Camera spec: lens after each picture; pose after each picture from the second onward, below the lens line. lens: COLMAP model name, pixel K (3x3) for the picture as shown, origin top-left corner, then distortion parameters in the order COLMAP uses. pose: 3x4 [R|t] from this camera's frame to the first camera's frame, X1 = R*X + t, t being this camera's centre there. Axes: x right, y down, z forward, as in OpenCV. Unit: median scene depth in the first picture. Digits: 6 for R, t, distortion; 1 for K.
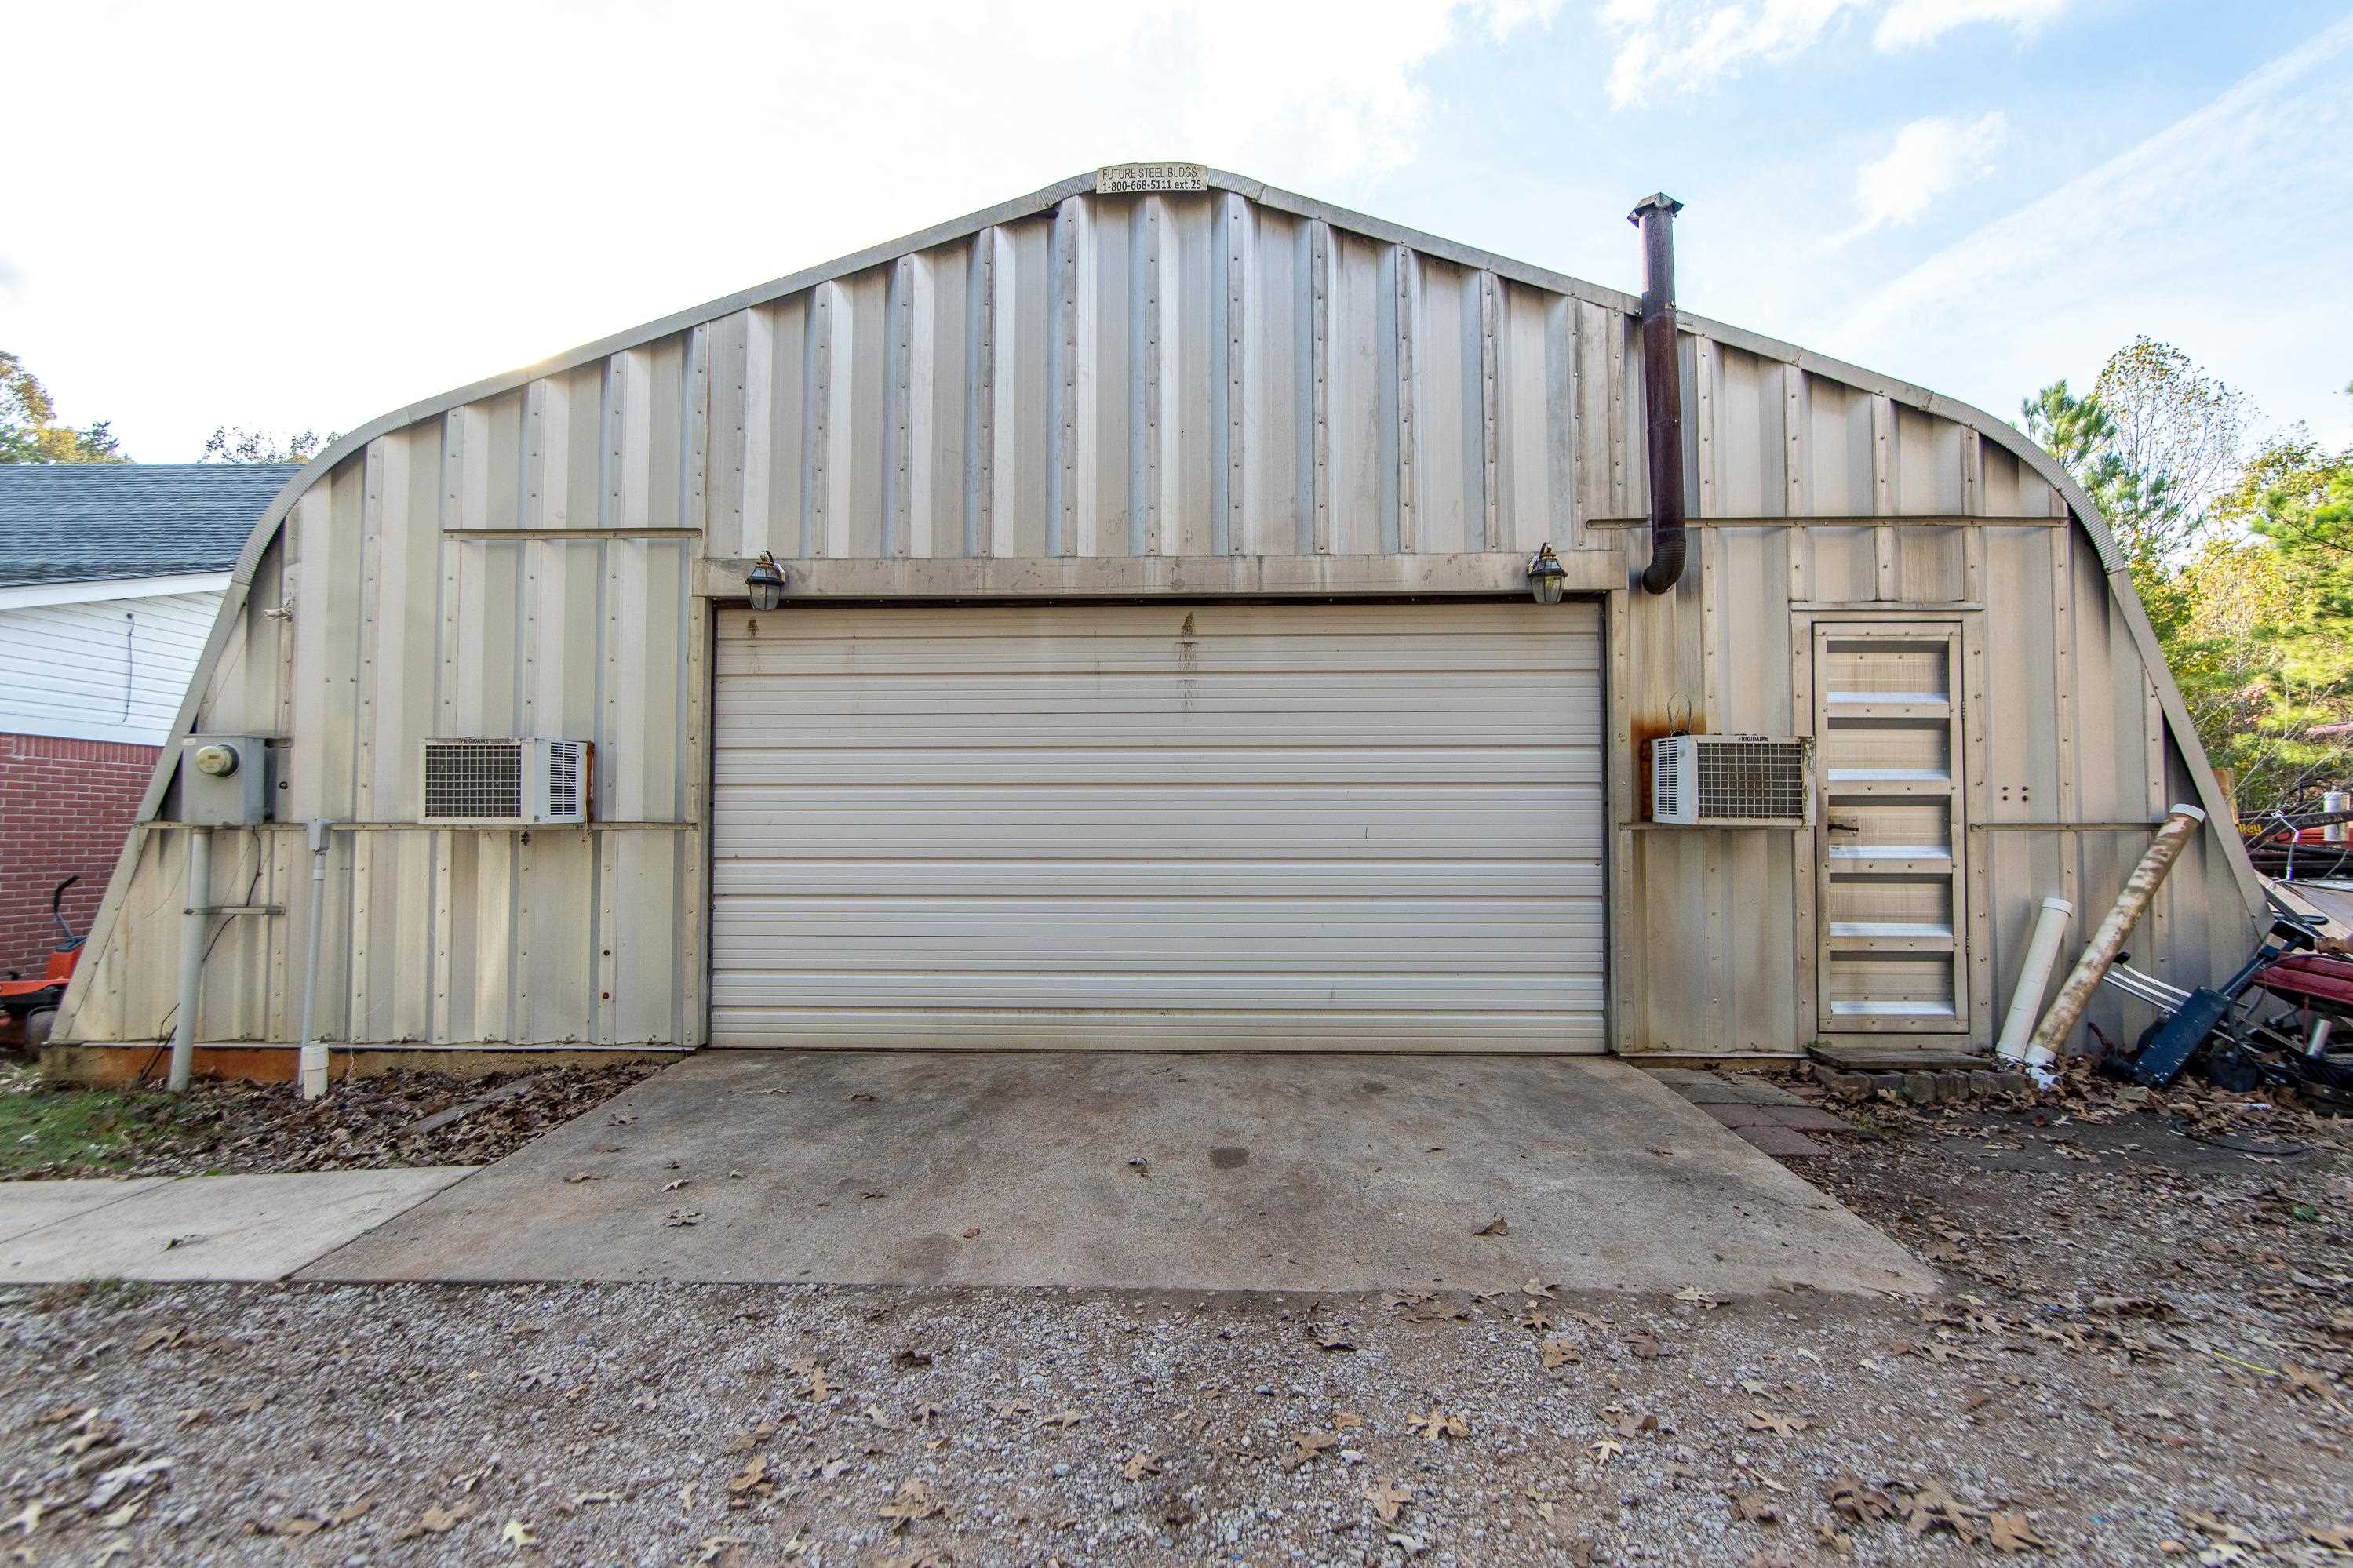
lens RADIAL K [[1026.7, 0, 1175.4], [0, 1026.7, 798.0], [0, 0, 1]] dist [-0.000048, 0.000134]
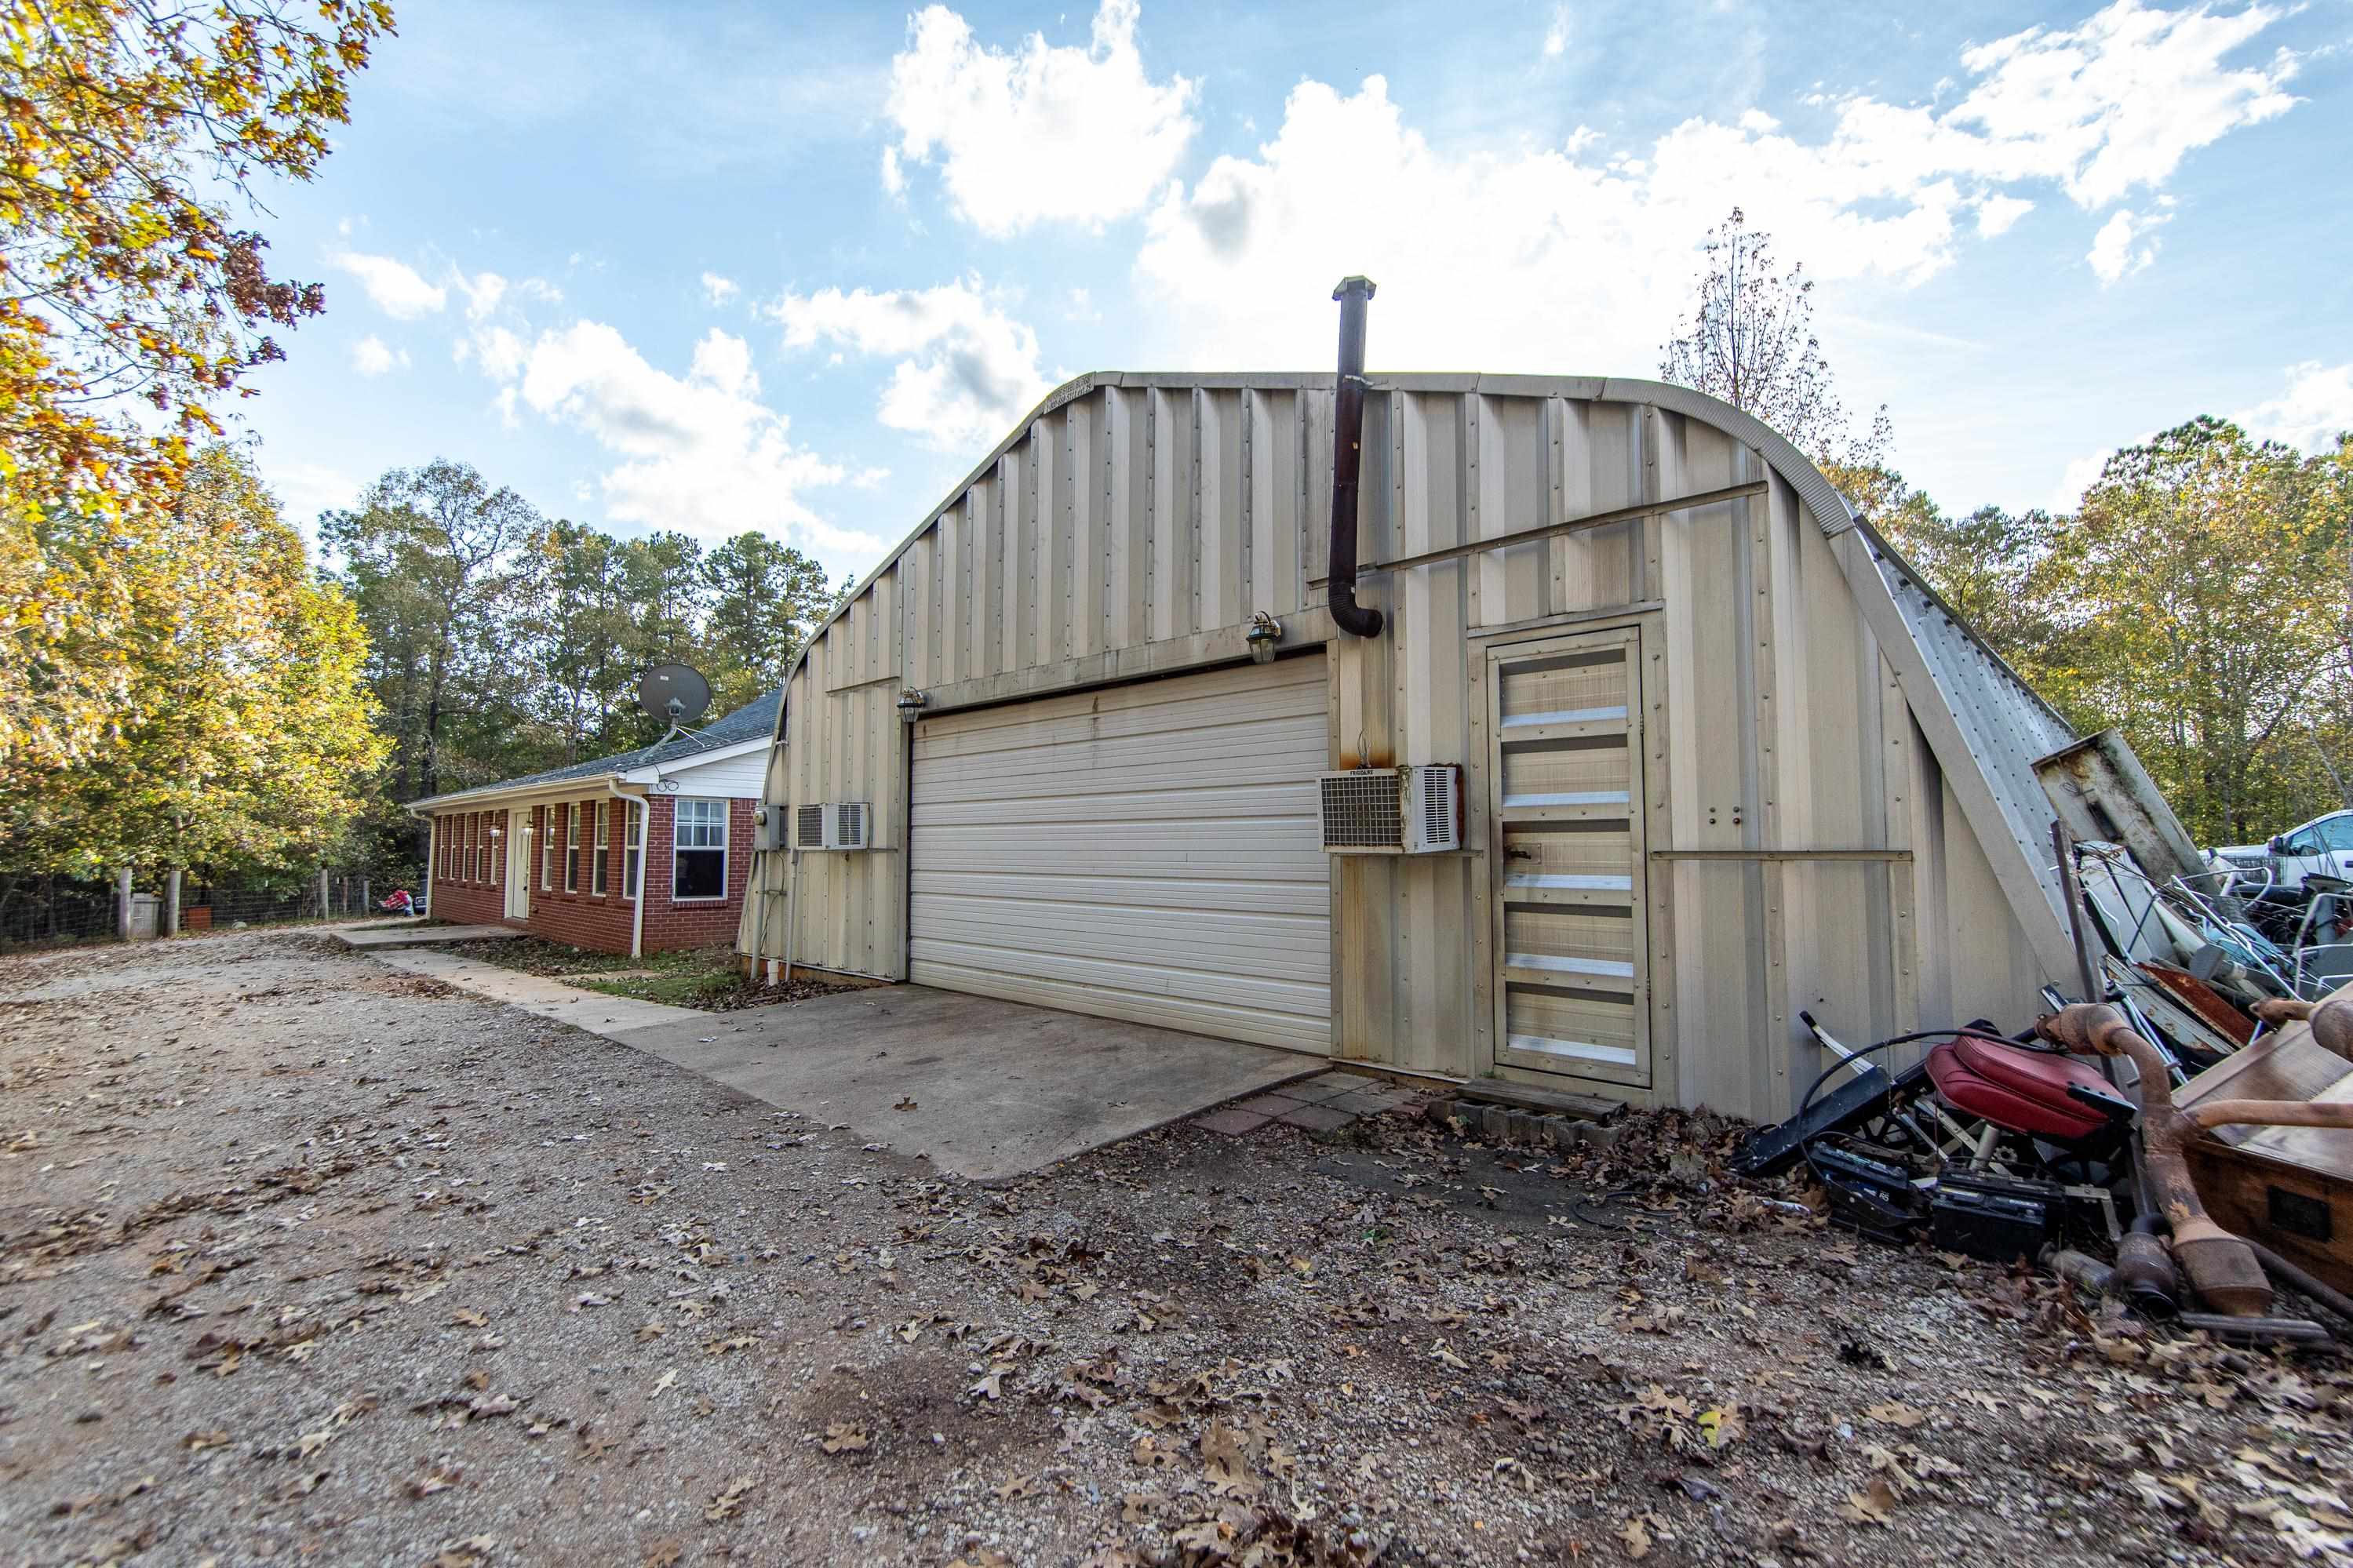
lens RADIAL K [[1031.7, 0, 1177.1], [0, 1031.7, 797.4], [0, 0, 1]] dist [-0.001174, 0.000985]
pose [[0.730006, -0.033572, -0.682616, 1.066287], [0.021362, 0.999426, -0.026308, -0.006629], [0.683107, 0.004623, 0.730304, 0.069684]]
